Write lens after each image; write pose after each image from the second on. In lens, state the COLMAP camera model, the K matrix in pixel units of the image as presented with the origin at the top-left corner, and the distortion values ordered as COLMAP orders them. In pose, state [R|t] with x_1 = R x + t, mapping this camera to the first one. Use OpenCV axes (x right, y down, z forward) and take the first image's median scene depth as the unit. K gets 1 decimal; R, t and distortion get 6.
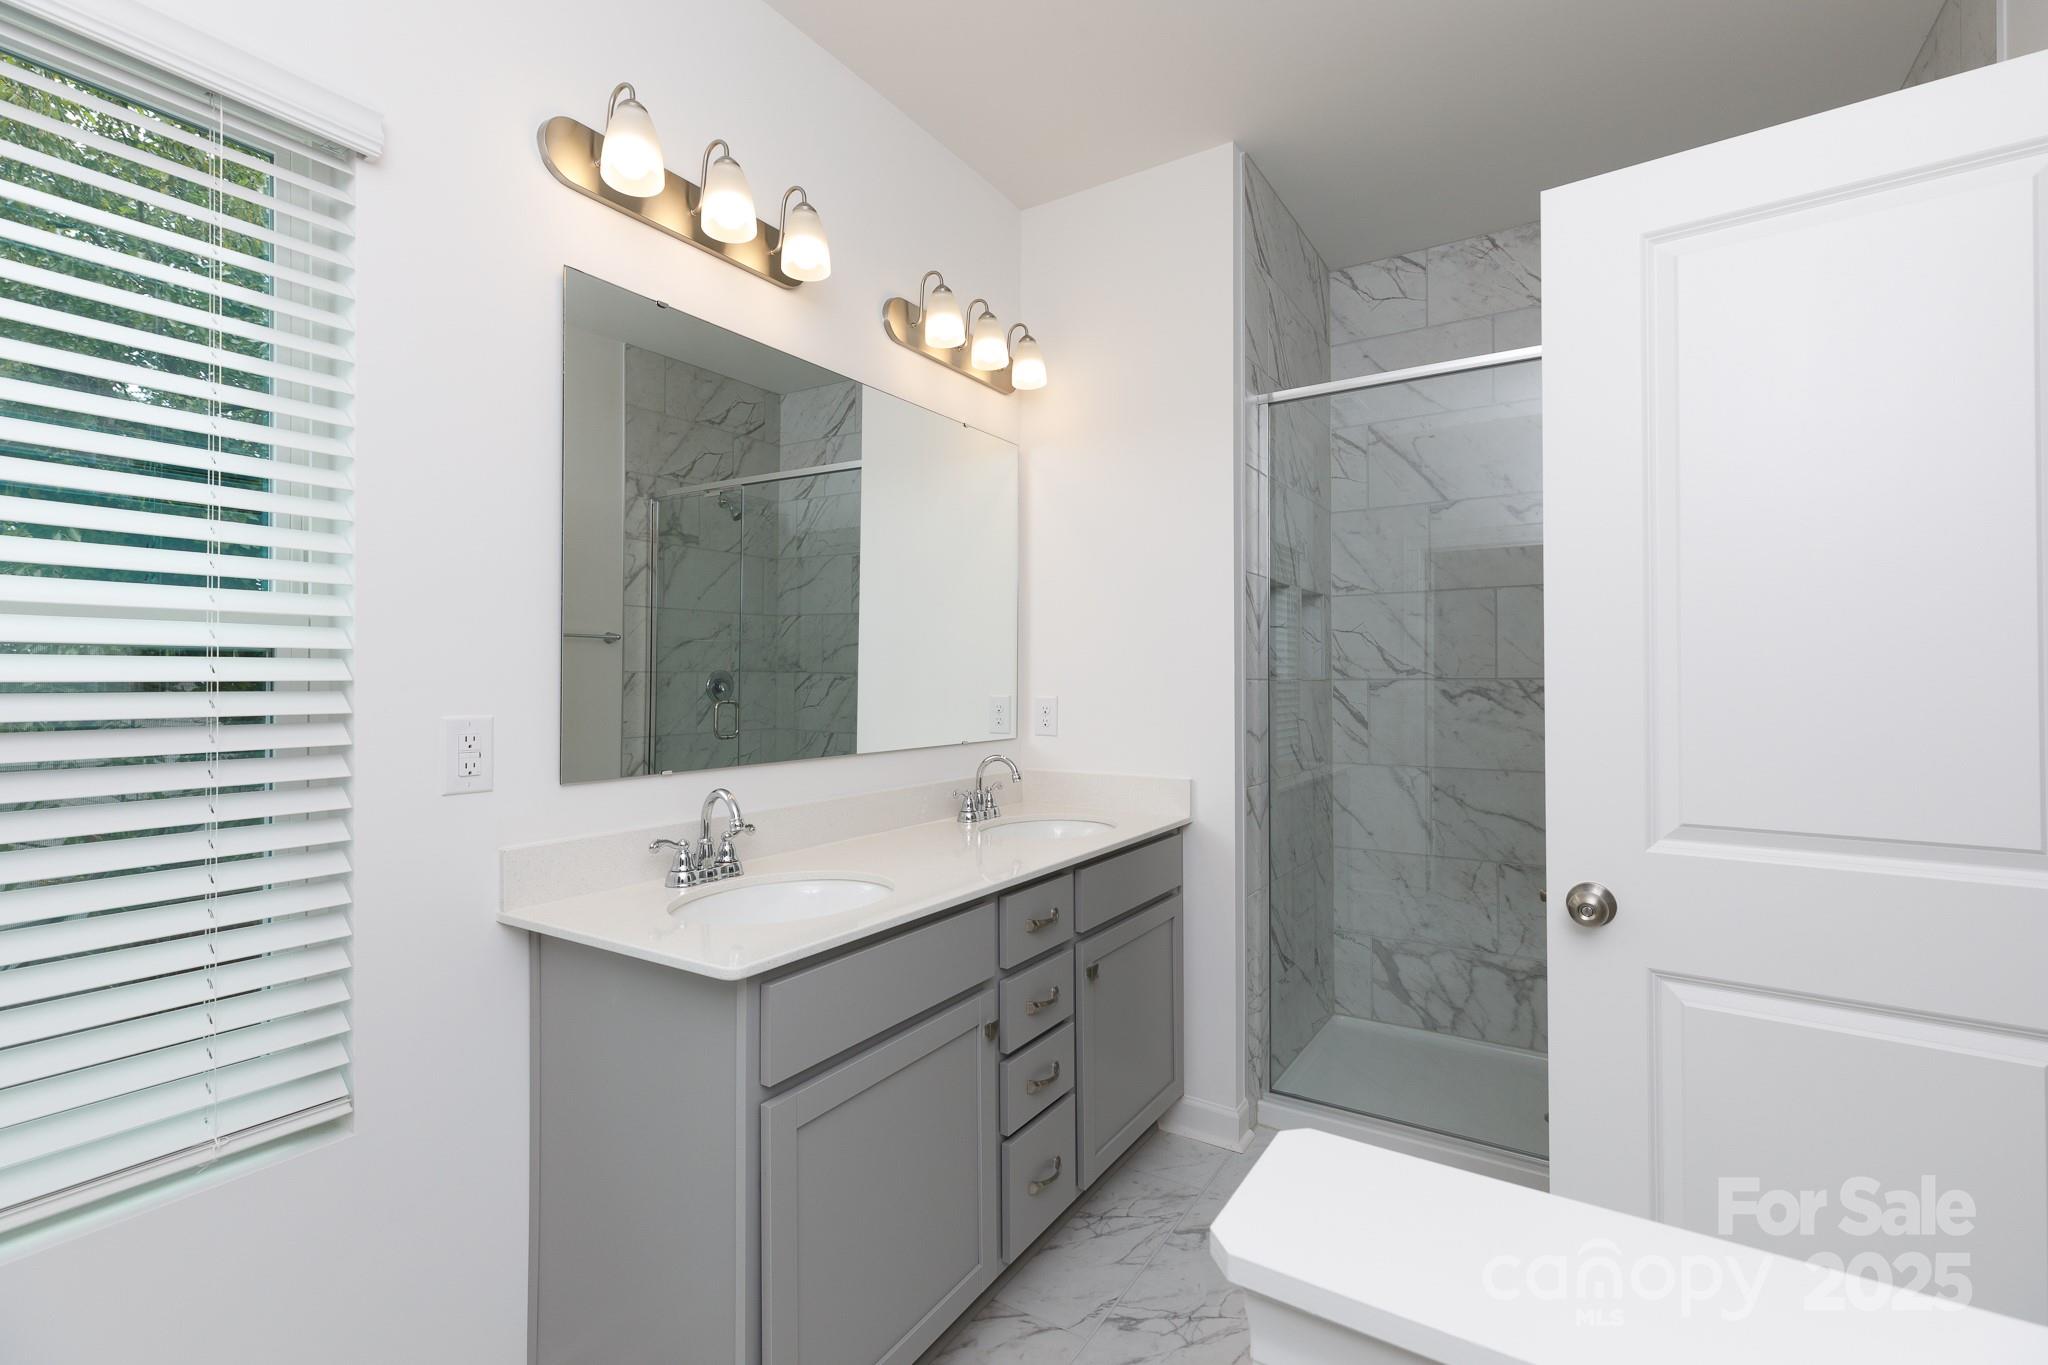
lens RADIAL K [[922.3, 0, 1016.6], [0, 922.3, 678.6], [0, 0, 1]] dist [0.006722, 0.000328]
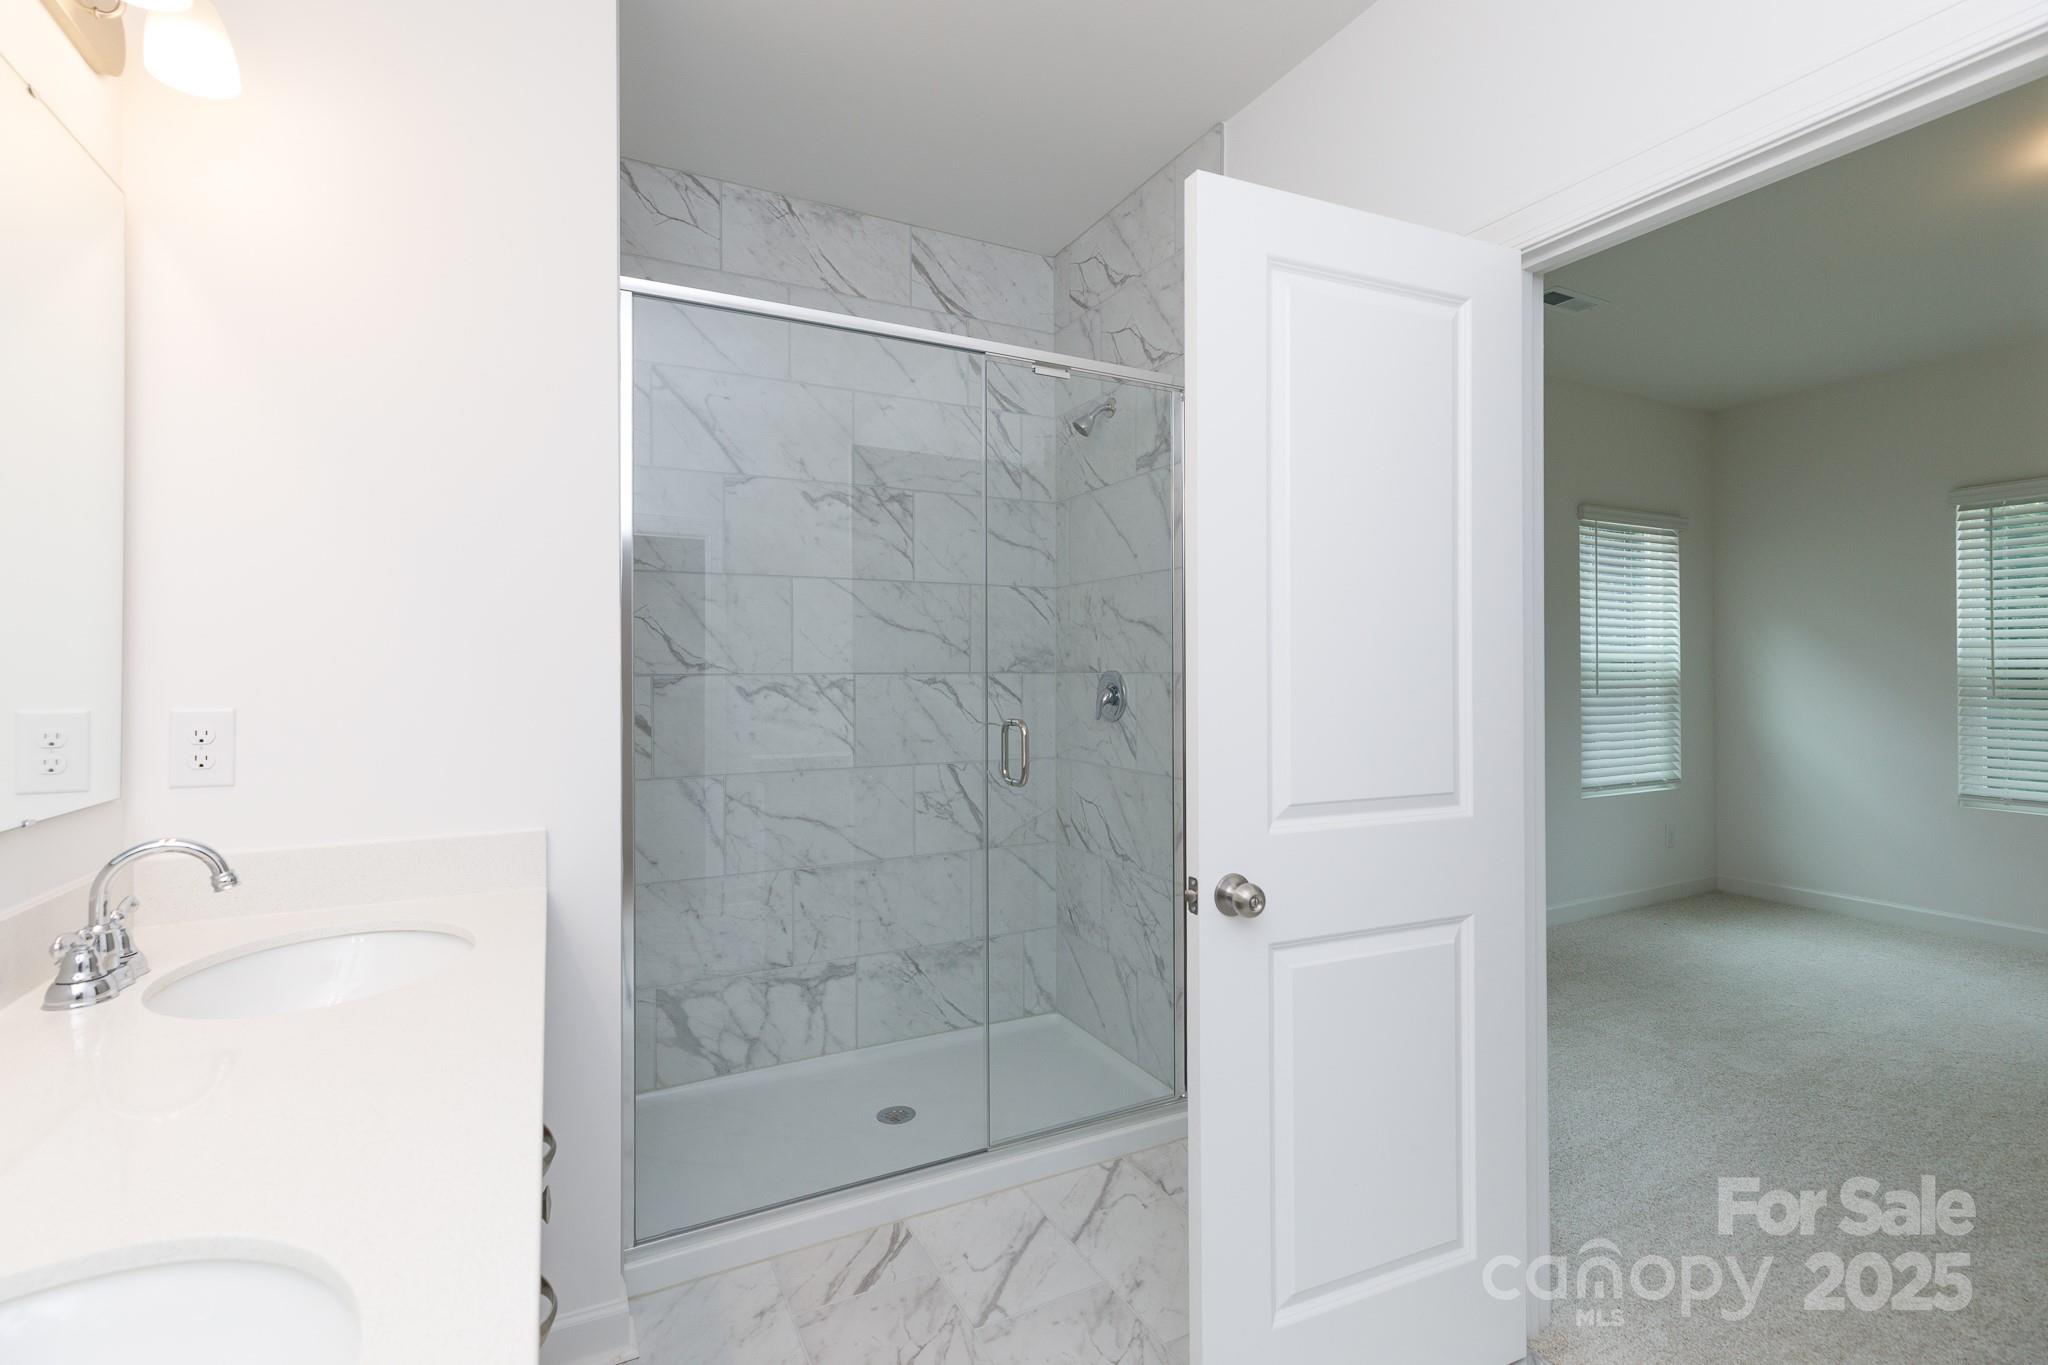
lens RADIAL K [[922.3, 0, 1030.3], [0, 922.3, 674.9], [0, 0, 1]] dist [0.006722, 0.000328]
pose [[0.492310, -0.001333, 0.870419, -0.174901], [0.000709, 0.999999, 0.001130, 0.000208], [-0.870419, 0.000060, 0.492311, 0.321610]]
